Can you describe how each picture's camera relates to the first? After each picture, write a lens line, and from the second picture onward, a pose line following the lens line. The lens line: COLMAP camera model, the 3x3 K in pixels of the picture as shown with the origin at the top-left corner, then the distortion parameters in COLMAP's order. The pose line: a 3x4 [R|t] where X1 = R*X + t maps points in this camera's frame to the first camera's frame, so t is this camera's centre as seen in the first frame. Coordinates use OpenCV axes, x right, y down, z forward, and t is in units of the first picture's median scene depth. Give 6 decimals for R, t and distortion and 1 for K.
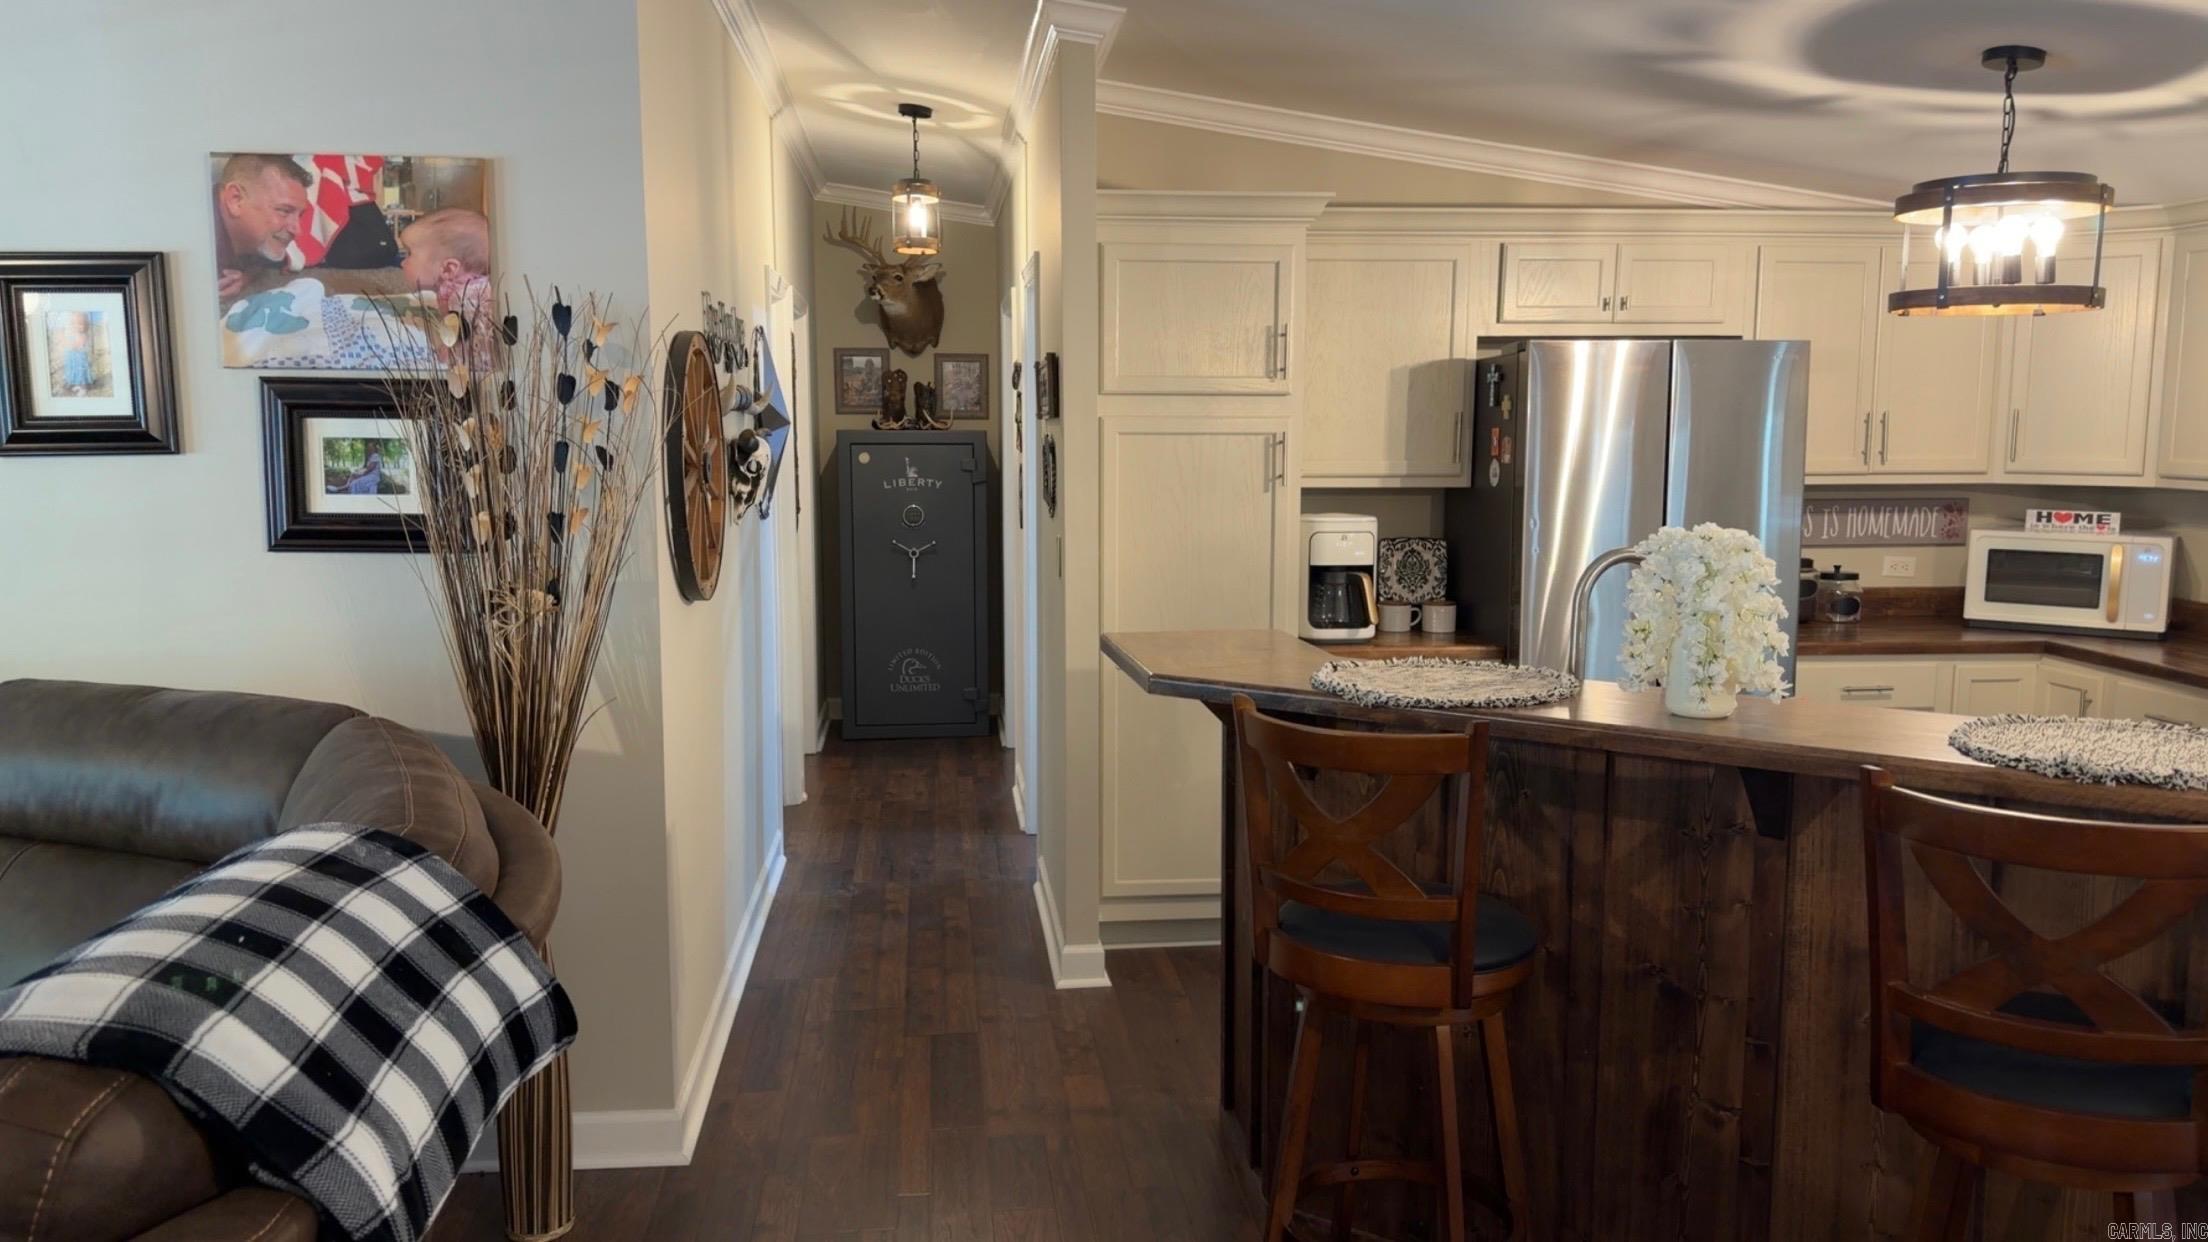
lens RADIAL K [[1624.5, 0, 1113.5], [0, 1624.5, 631.6], [0, 0, 1]] dist [0.052492, -0.076119]
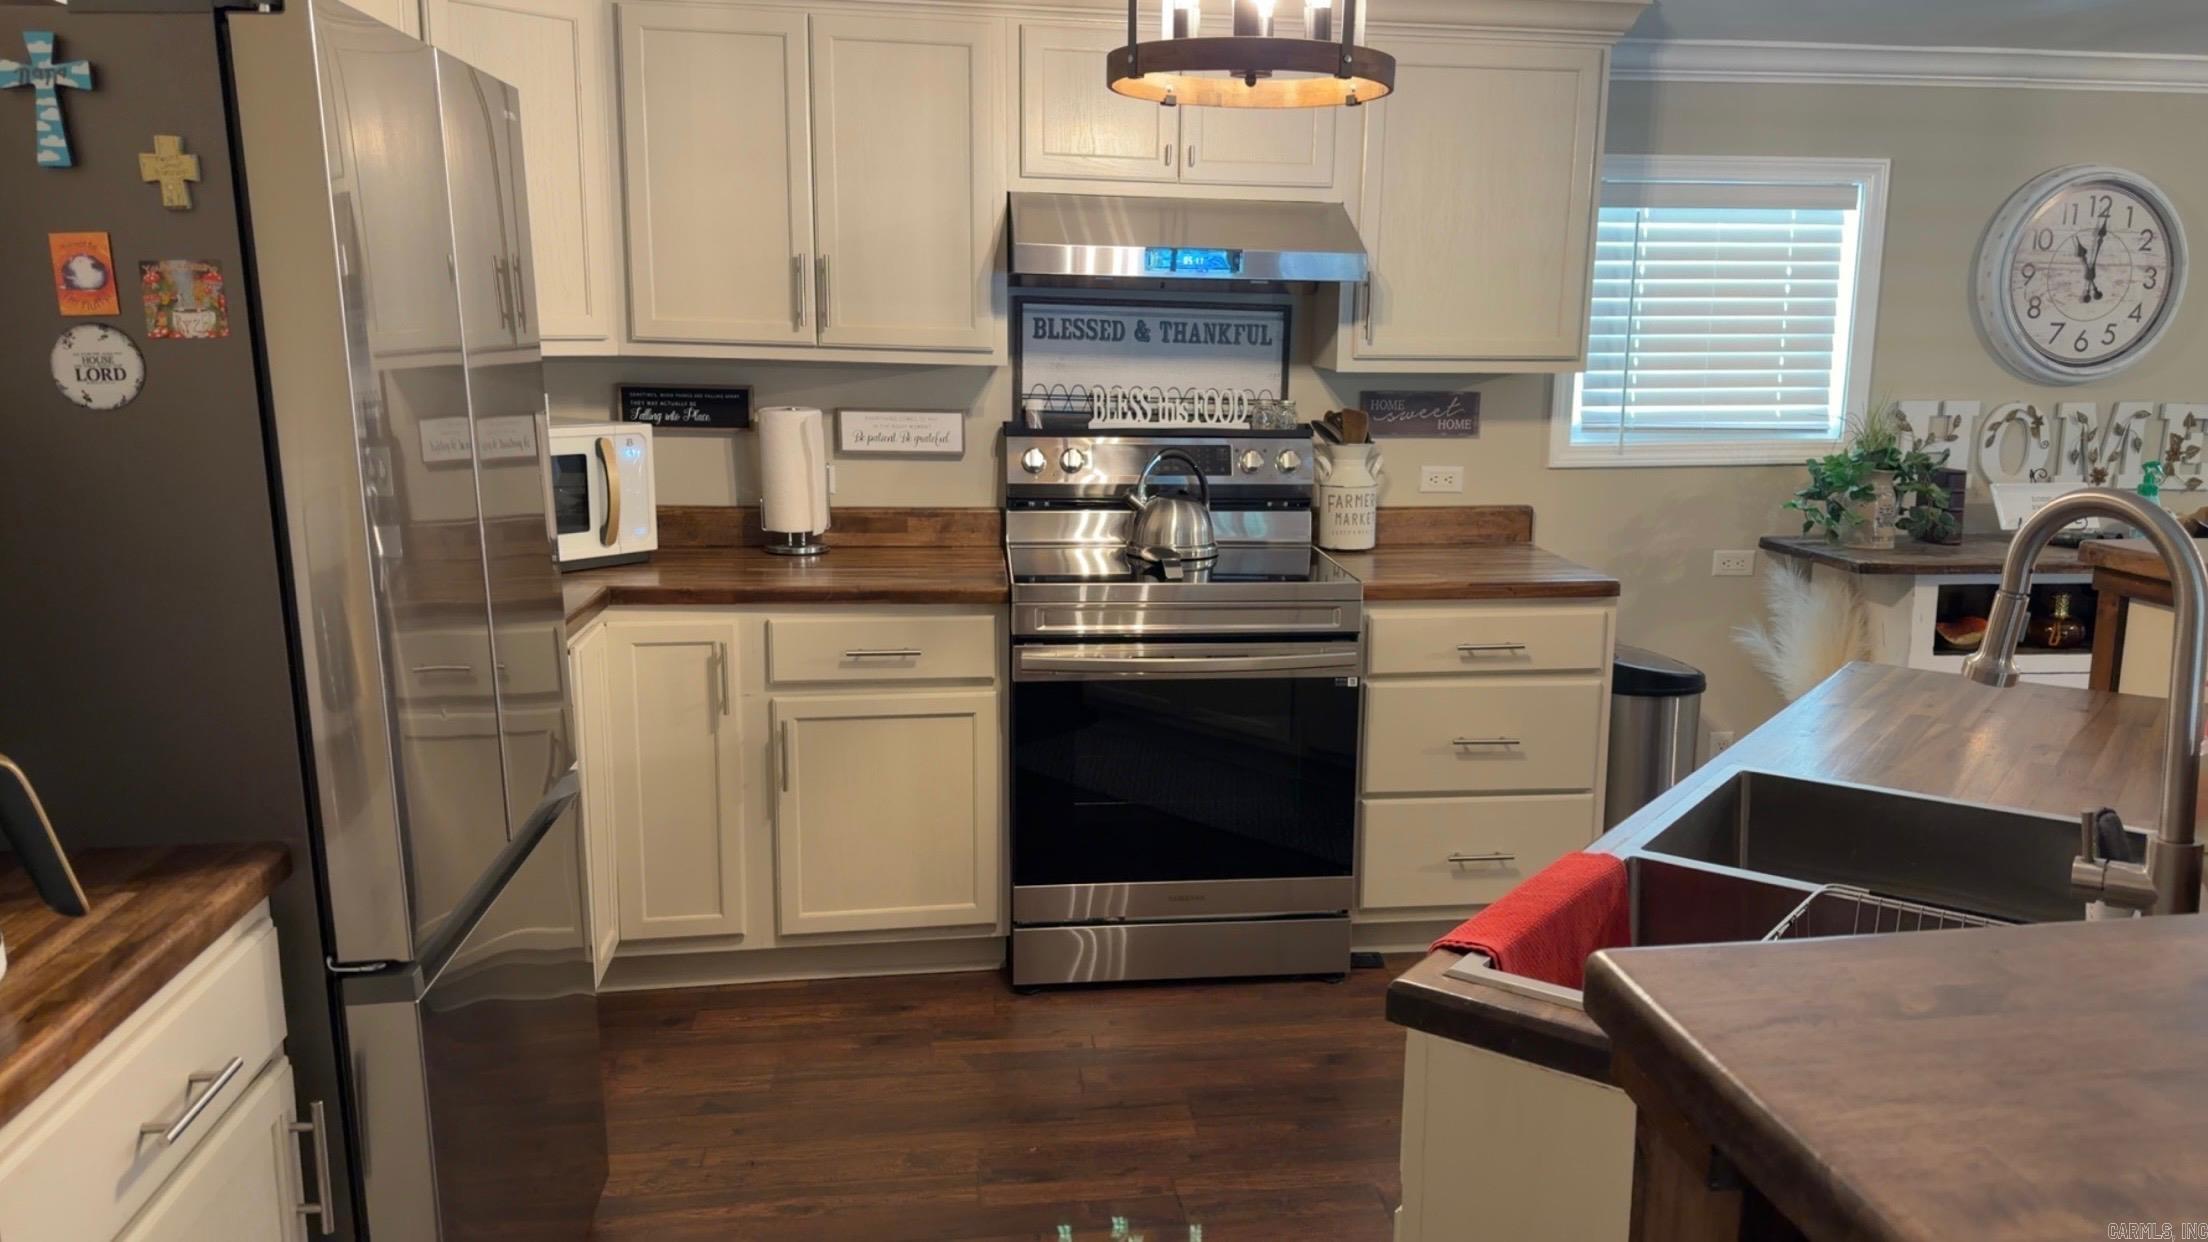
lens RADIAL K [[1624.5, 0, 1176.8], [0, 1624.5, 652.1], [0, 0, 1]] dist [0.052492, -0.076119]
pose [[-0.035787, -0.207144, 0.977656, -0.159712], [0.109745, 0.971551, 0.209868, -0.118483], [-0.993315, 0.114804, -0.012036, 1.075191]]
